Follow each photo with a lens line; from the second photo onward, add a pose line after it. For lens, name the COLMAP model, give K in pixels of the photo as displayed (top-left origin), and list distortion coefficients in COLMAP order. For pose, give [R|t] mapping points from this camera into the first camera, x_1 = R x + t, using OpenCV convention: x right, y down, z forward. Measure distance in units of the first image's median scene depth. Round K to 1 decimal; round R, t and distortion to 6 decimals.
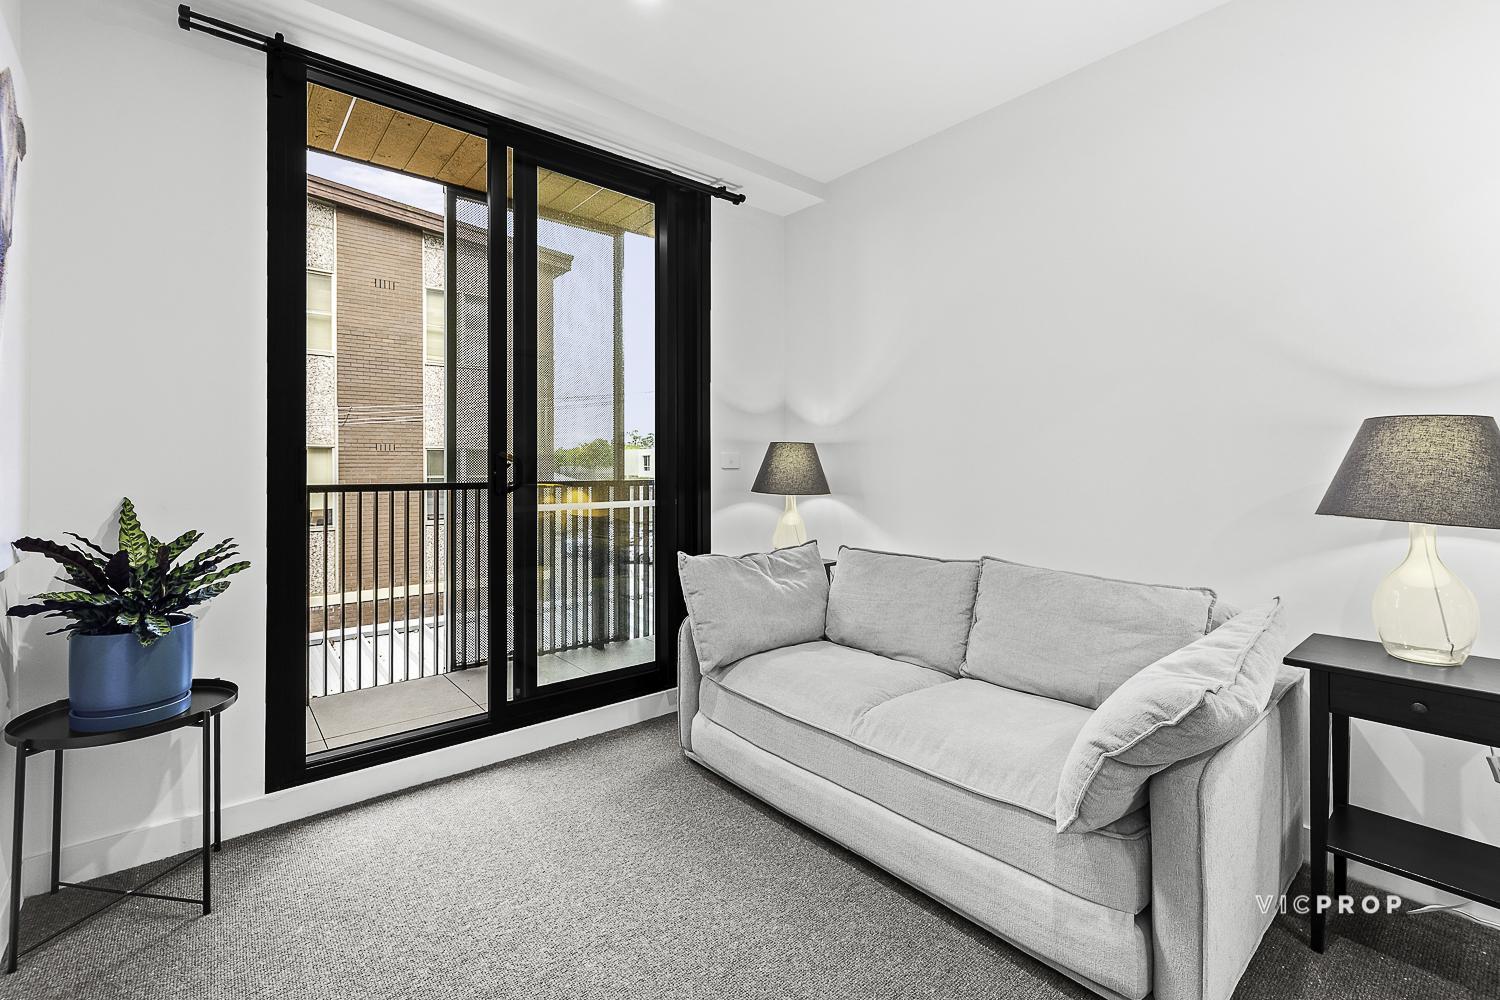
lens RADIAL K [[642.8, 0, 724.4], [0, 642.8, 471.8], [0, 0, 1]] dist [-0.002661, 0.000035]
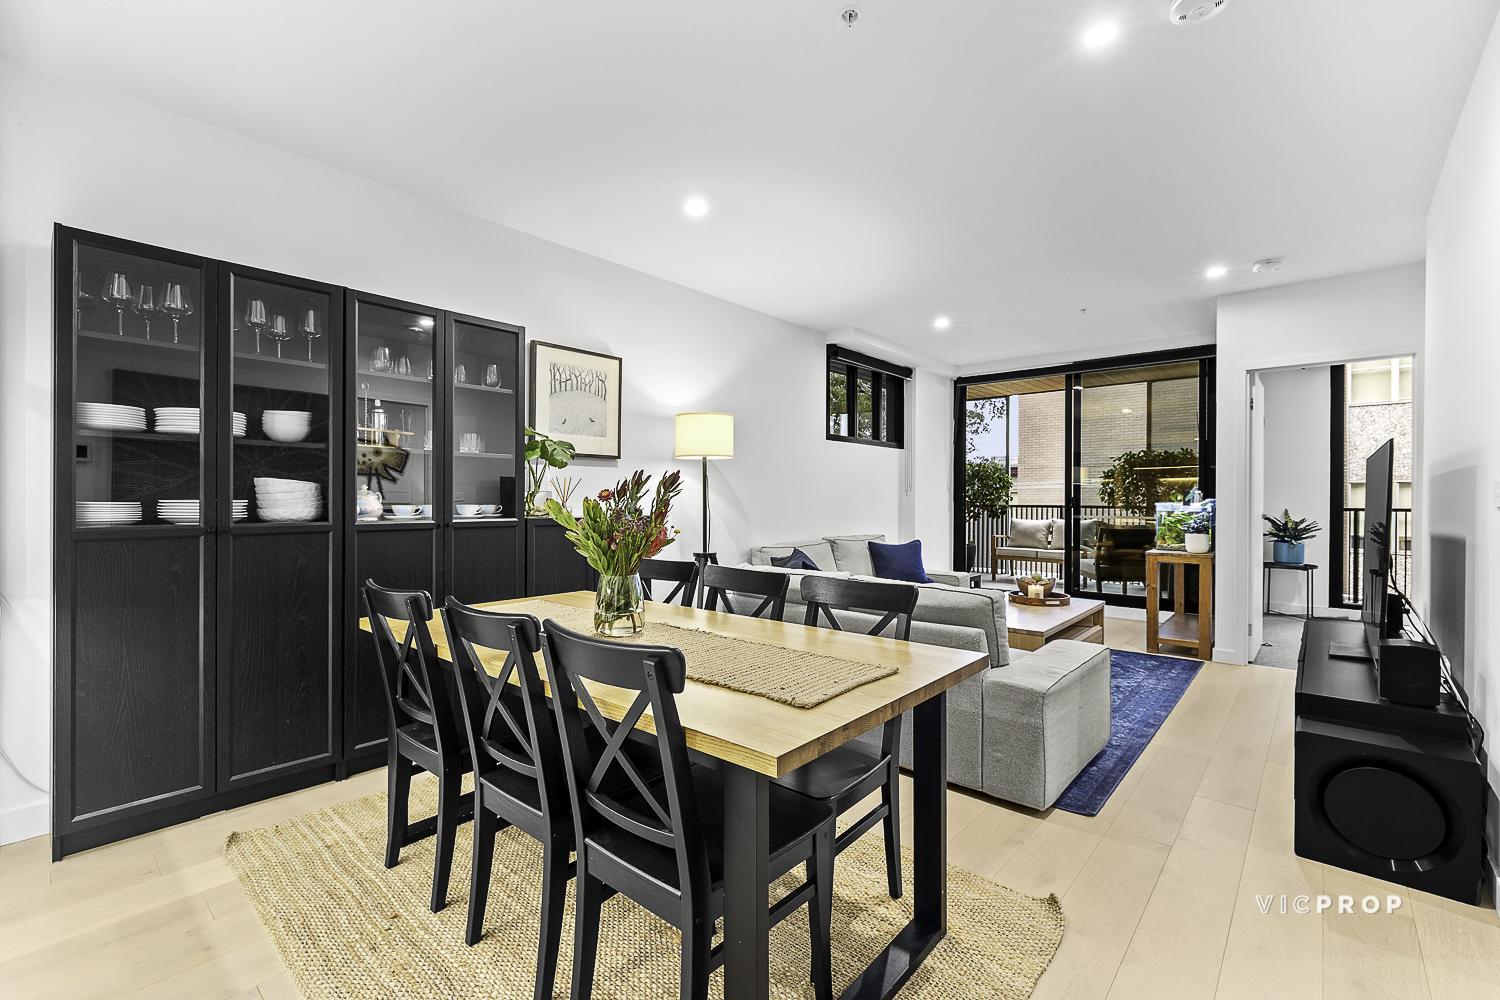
lens RADIAL K [[642.8, 0, 751.8], [0, 642.8, 505.9], [0, 0, 1]] dist [-0.002661, 0.000035]
pose [[0.187342, -0.010114, -0.982243, 2.014668], [0.001374, 0.999949, -0.010034, 0.055728], [0.982294, 0.000530, 0.187346, -2.579212]]
